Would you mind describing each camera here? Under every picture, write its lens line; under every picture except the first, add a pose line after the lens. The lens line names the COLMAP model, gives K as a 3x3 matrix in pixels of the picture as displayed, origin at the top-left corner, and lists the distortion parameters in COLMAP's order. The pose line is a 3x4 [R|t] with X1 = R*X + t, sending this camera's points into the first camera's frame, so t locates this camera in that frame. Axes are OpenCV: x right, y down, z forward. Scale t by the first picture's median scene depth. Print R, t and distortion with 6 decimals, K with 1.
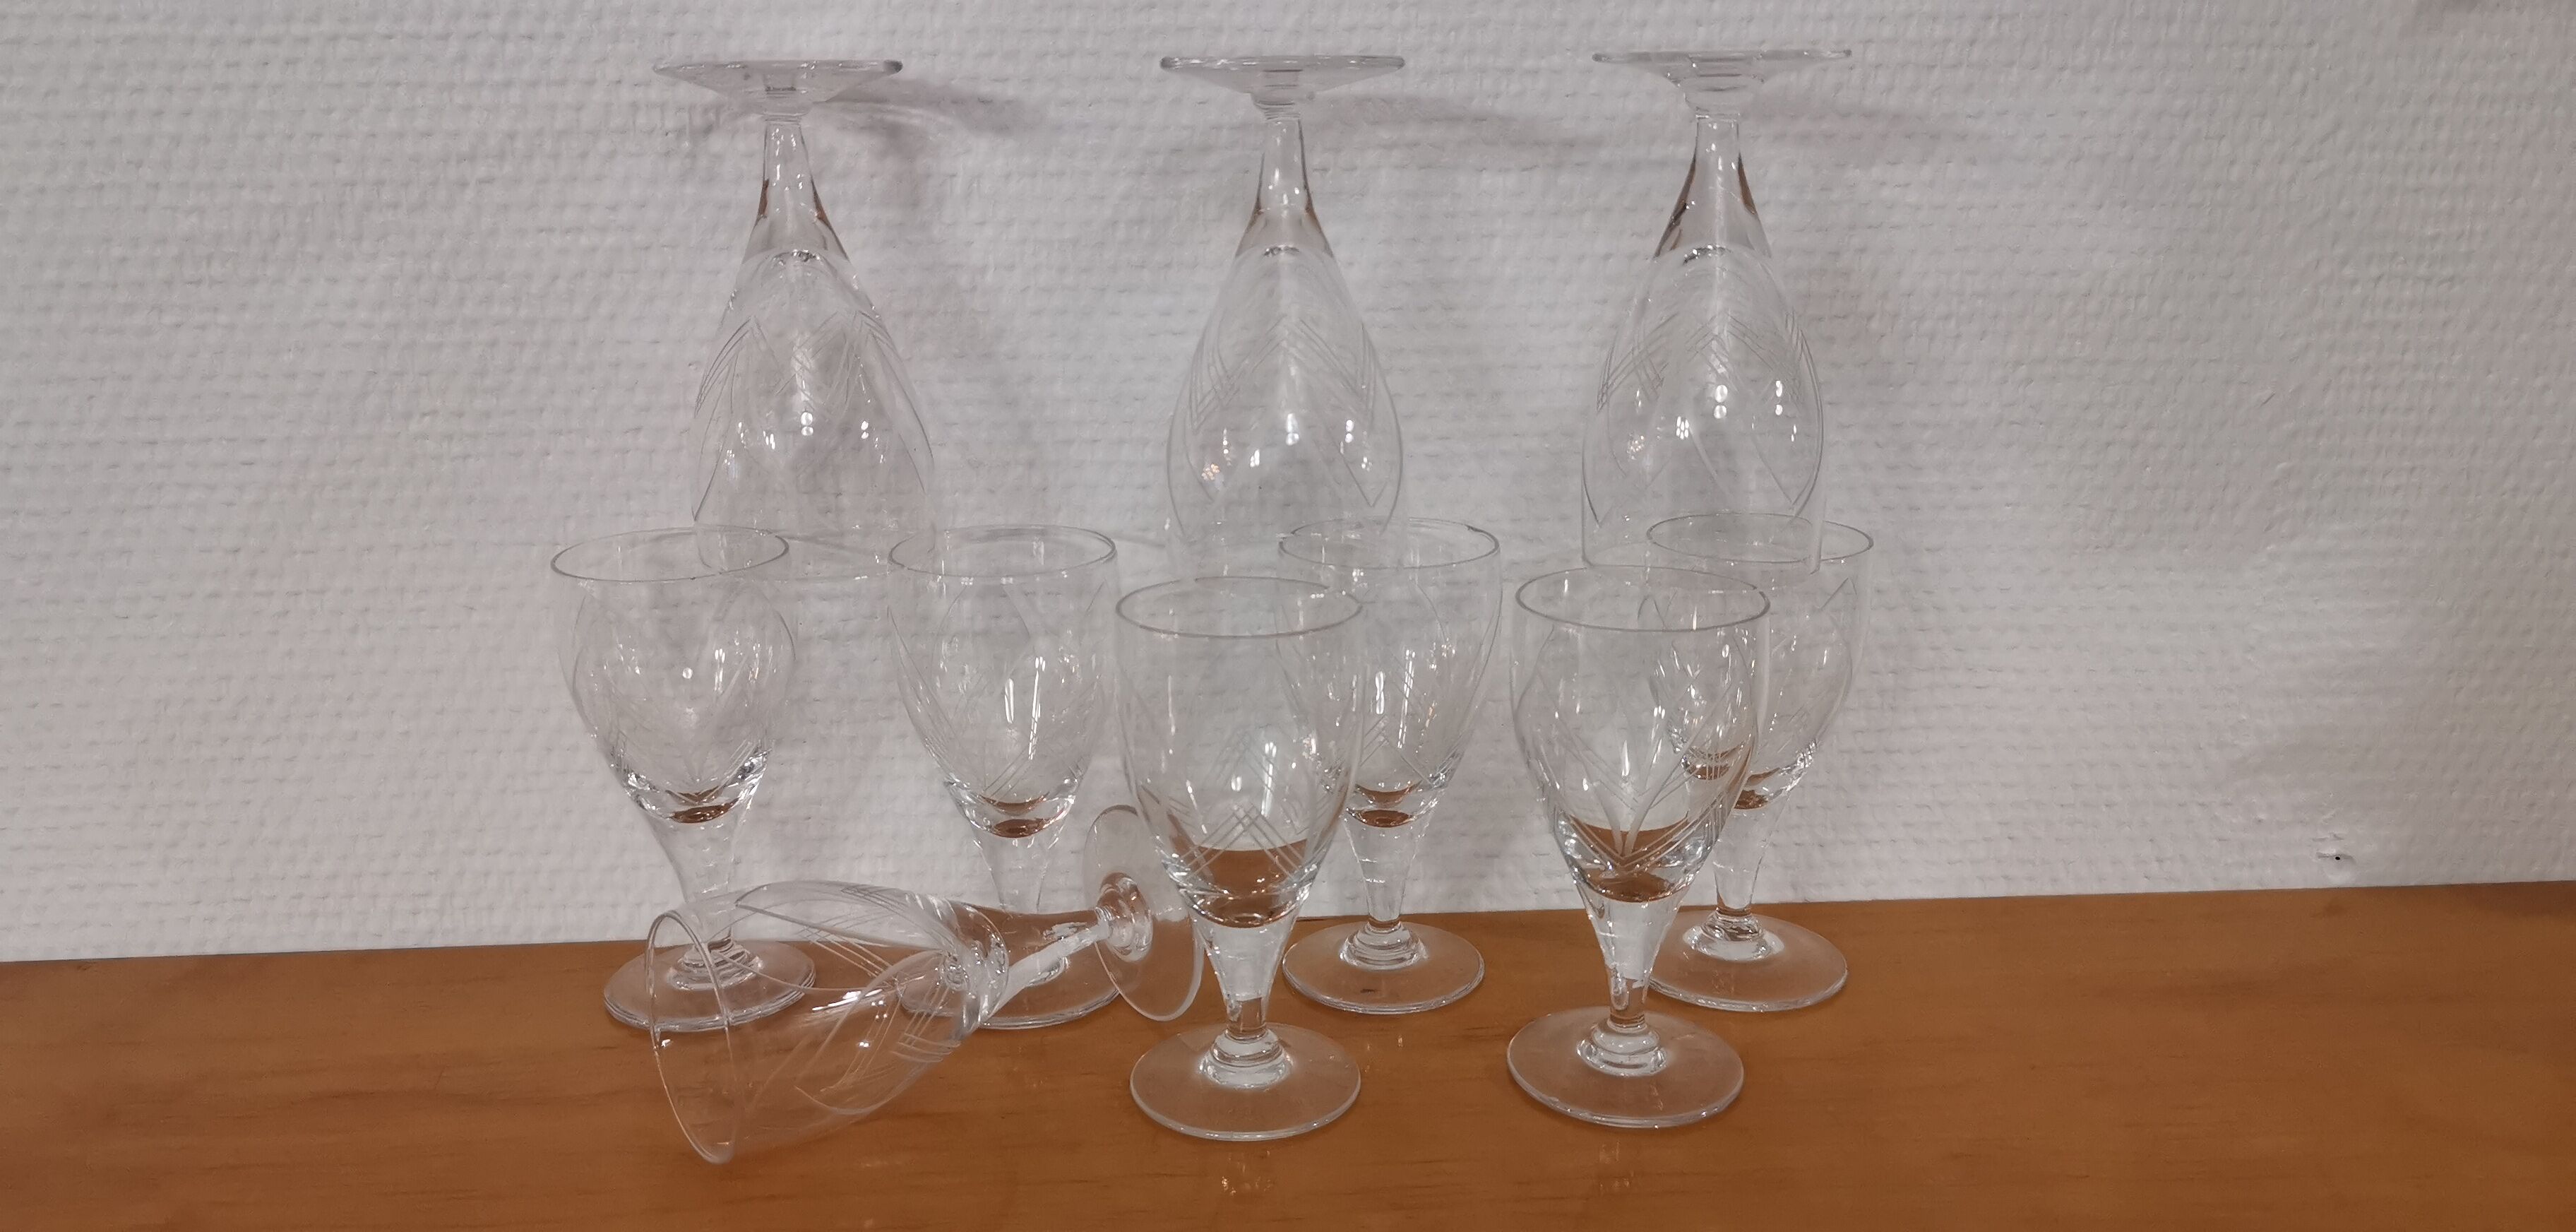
lens RADIAL K [[1993.3, 0, 1293.2], [0, 1993.3, 620.1], [0, 0, 1]] dist [0.011153, -0.053887]
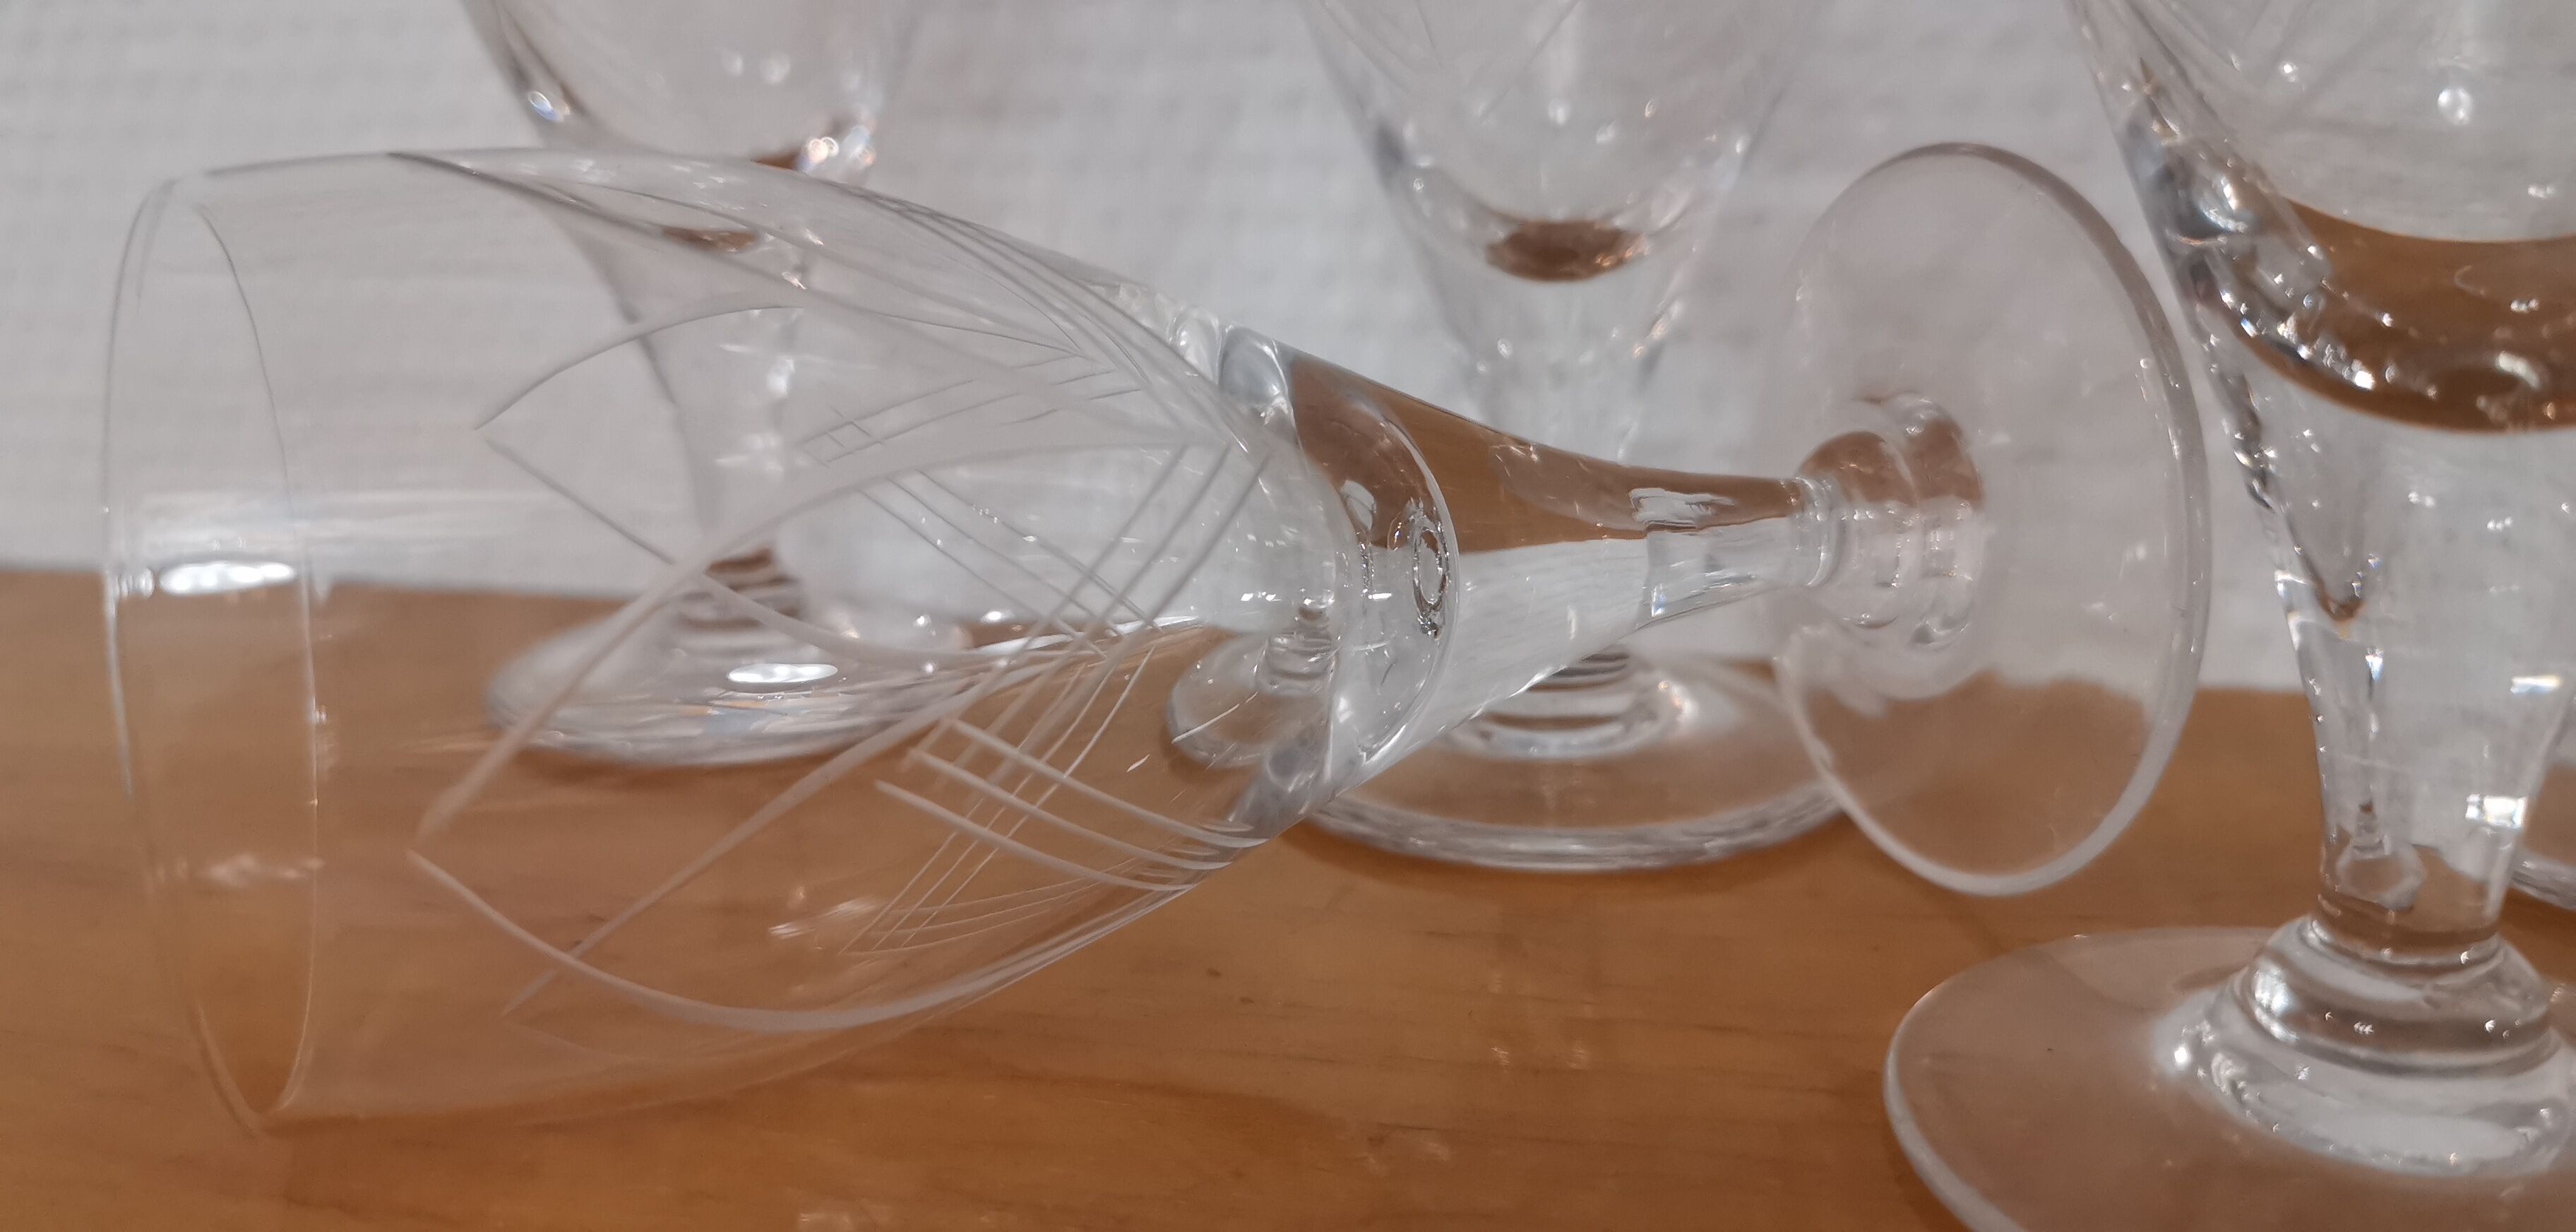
lens RADIAL K [[1993.3, 0, 1293.4], [0, 1993.3, 615.4], [0, 0, 1]] dist [0.011153, -0.053887]
pose [[0.946639, 0.072966, -0.313926, -0.073922], [-0.075405, 0.997143, 0.004384, 0.166332], [0.313350, 0.019522, 0.949437, 0.685950]]
